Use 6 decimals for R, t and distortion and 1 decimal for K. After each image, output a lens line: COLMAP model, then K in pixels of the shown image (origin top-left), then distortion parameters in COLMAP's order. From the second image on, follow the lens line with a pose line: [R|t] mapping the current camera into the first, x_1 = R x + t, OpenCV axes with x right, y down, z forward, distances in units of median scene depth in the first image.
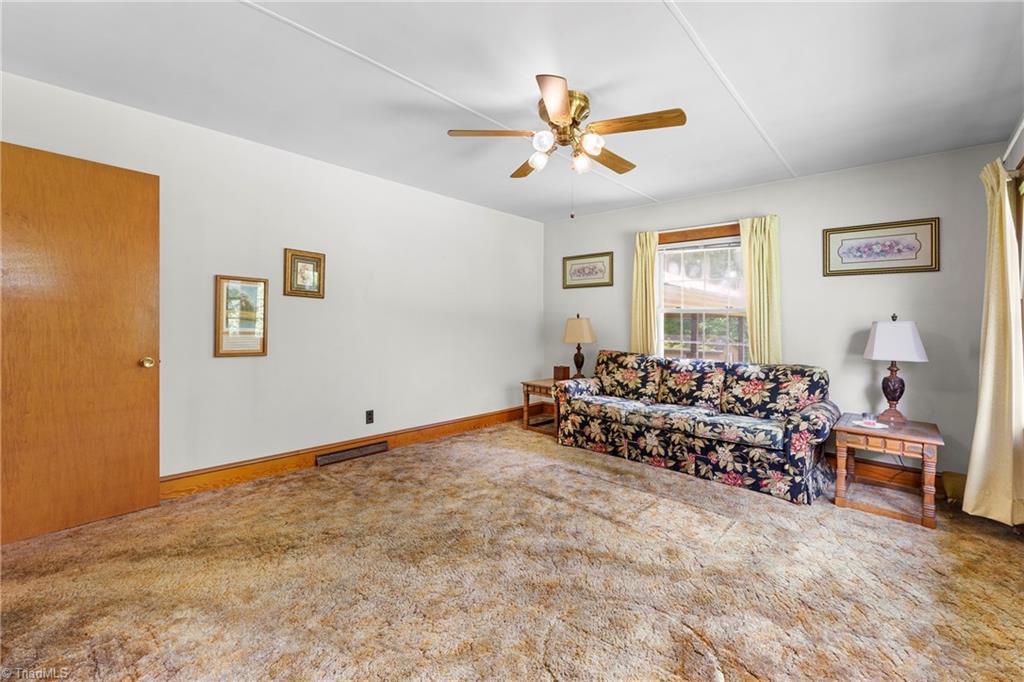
lens RADIAL K [[435.5, 0, 512.4], [0, 435.5, 319.1], [0, 0, 1]] dist [-0.007681, -0.000443]
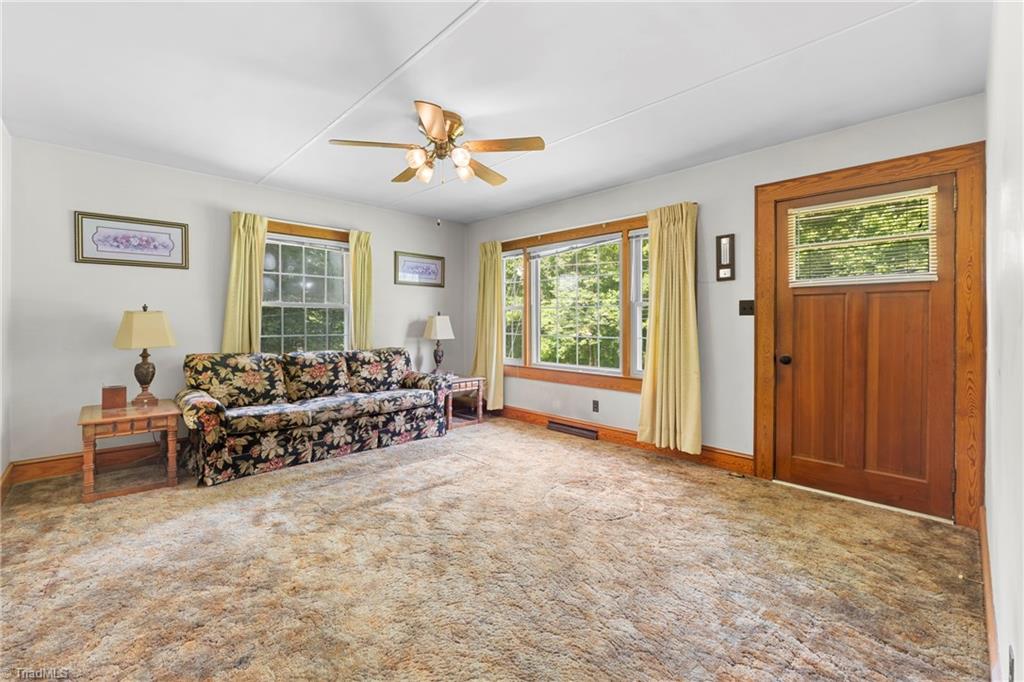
lens RADIAL K [[435.5, 0, 512.4], [0, 435.5, 319.1], [0, 0, 1]] dist [-0.007681, -0.000443]
pose [[0.056197, -0.012797, 0.998338, -0.718209], [-0.010207, 0.999858, 0.013391, -0.007379], [-0.998368, -0.010943, 0.056059, 0.563367]]
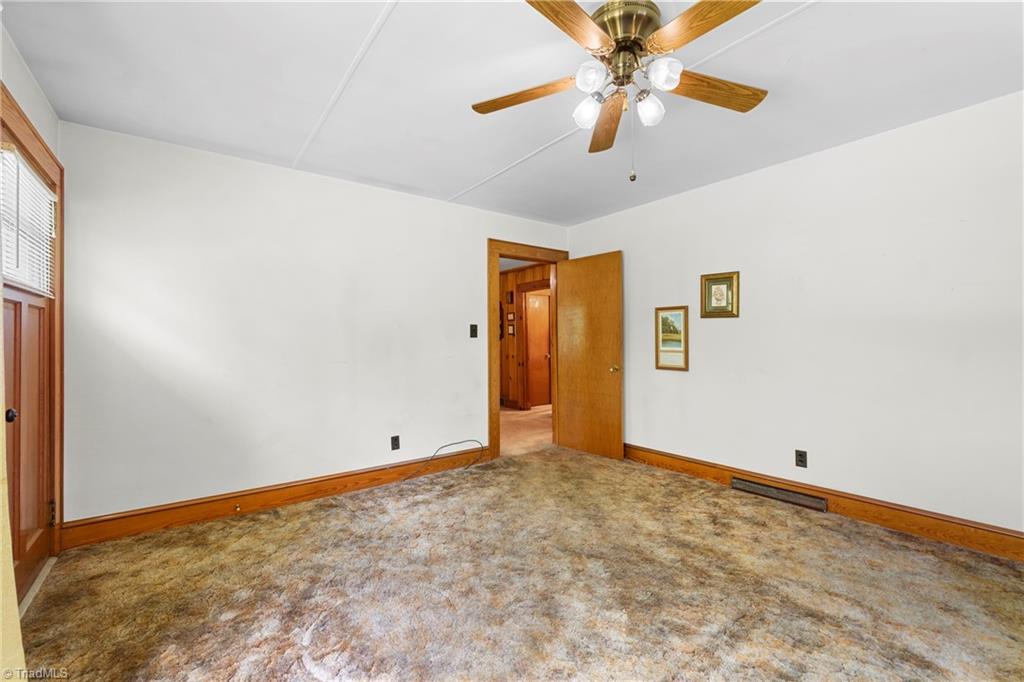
lens RADIAL K [[428.9, 0, 512.0], [0, 428.9, 341.0], [0, 0, 1]] dist [-0.011585, -0.000182]
pose [[-0.183756, -0.015770, -0.982845, 0.614664], [0.014254, 0.999723, -0.018706, 0.017336], [0.982868, -0.017447, -0.183481, 0.707026]]
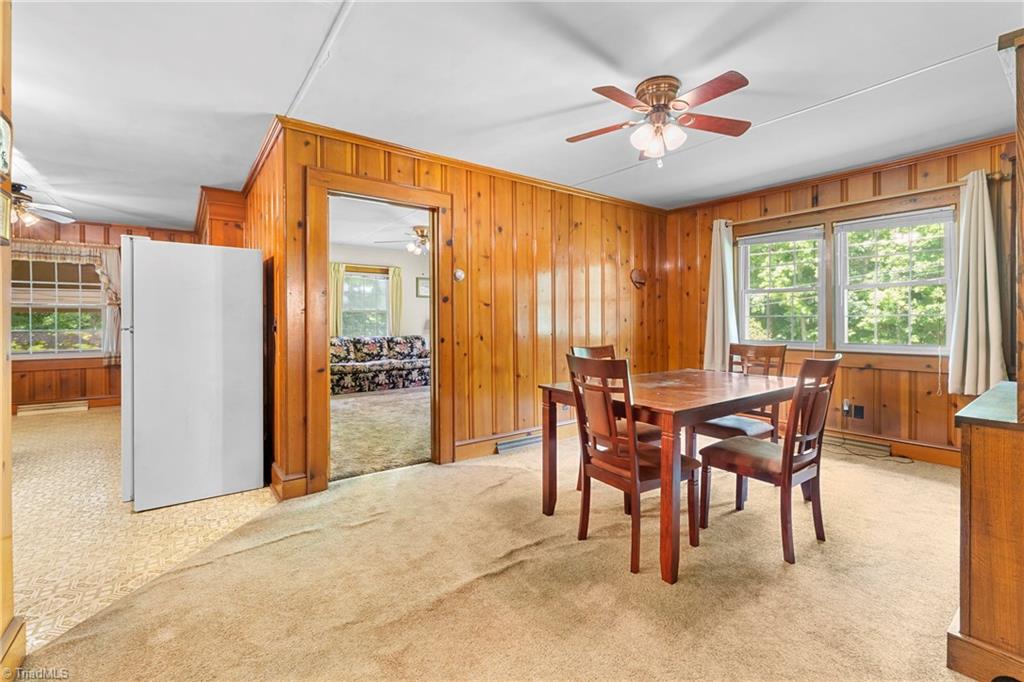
lens RADIAL K [[435.5, 0, 512.4], [0, 435.5, 319.1], [0, 0, 1]] dist [-0.007681, -0.000443]
pose [[0.176903, -0.012314, 0.984151, -1.594792], [-0.002400, 0.999913, 0.012943, -0.012722], [-0.984225, -0.004652, 0.176858, 0.073553]]
